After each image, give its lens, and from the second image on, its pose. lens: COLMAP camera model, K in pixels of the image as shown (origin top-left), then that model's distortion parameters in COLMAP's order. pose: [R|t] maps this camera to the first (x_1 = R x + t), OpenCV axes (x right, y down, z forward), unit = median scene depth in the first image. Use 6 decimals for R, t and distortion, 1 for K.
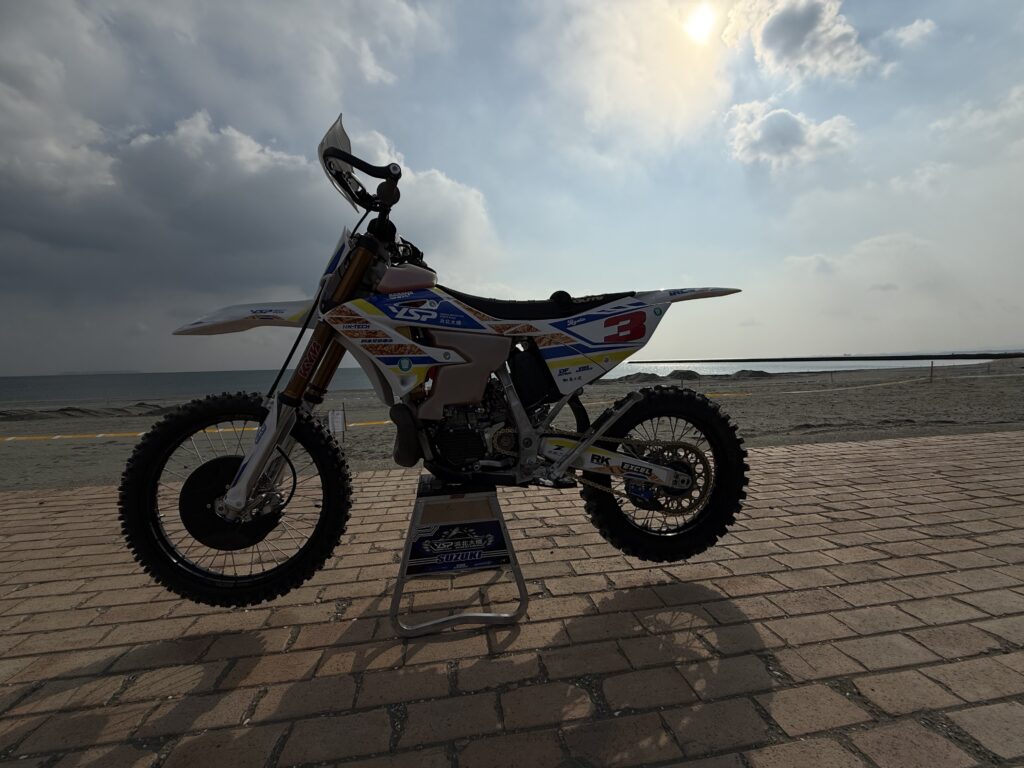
lens RADIAL K [[412.1, 0, 506.4], [0, 412.1, 384.3], [0, 0, 1]] dist [-0.000190, -0.000582]
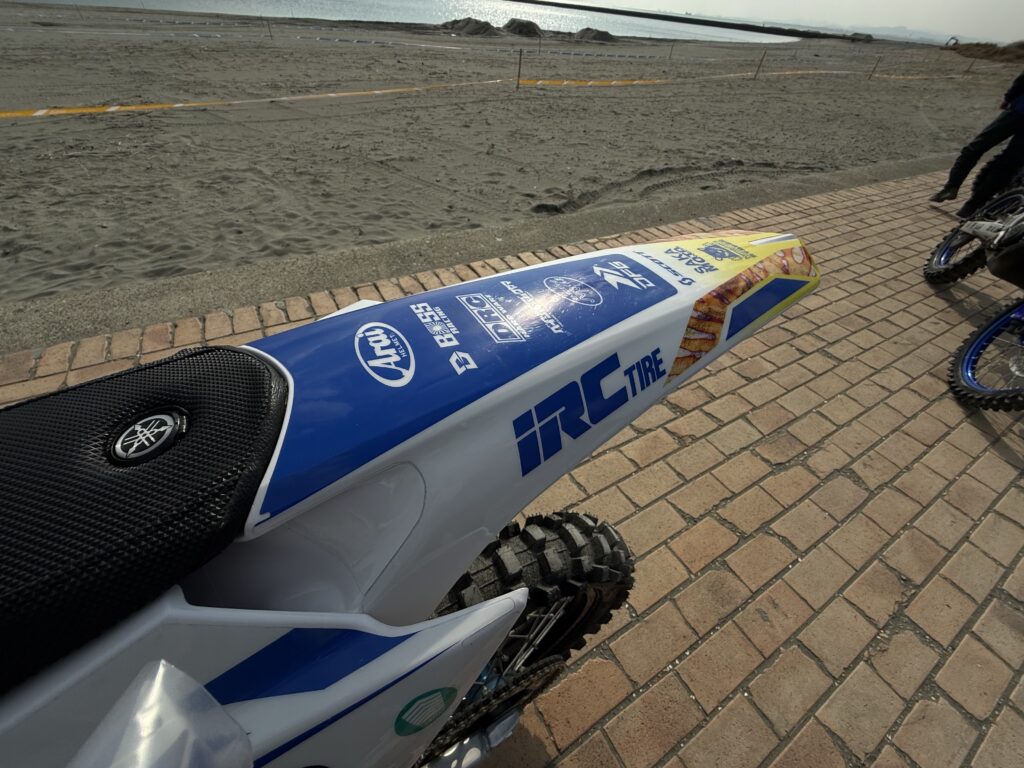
lens RADIAL K [[412.1, 0, 514.7], [0, 412.1, 385.9], [0, 0, 1]] dist [-0.000190, -0.000582]
pose [[0.920011, -0.187355, 0.344207, 0.310428], [-0.087636, 0.757719, 0.646669, -0.289748], [-0.381969, -0.625108, 0.680691, 0.807355]]
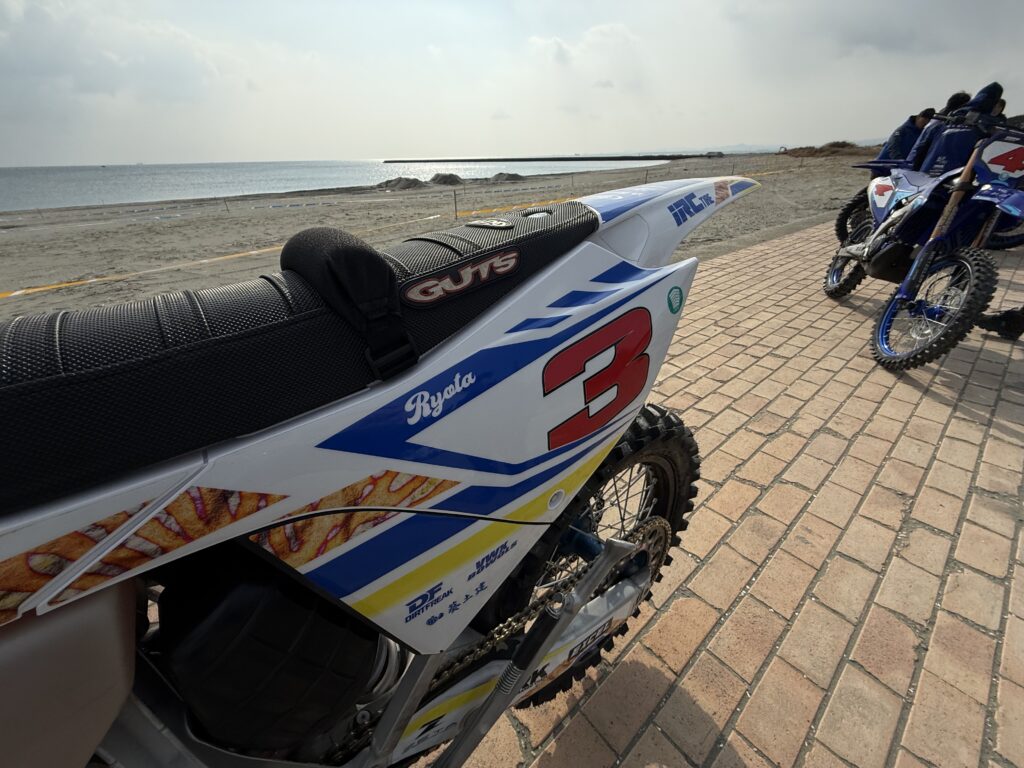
lens RADIAL K [[412.1, 0, 513.7], [0, 412.1, 382.5], [0, 0, 1]] dist [-0.000190, -0.000582]
pose [[0.847575, -0.245258, 0.470601, 0.079592], [0.020319, 0.901144, 0.433042, -0.217967], [-0.530287, -0.357474, 0.768771, 0.667797]]
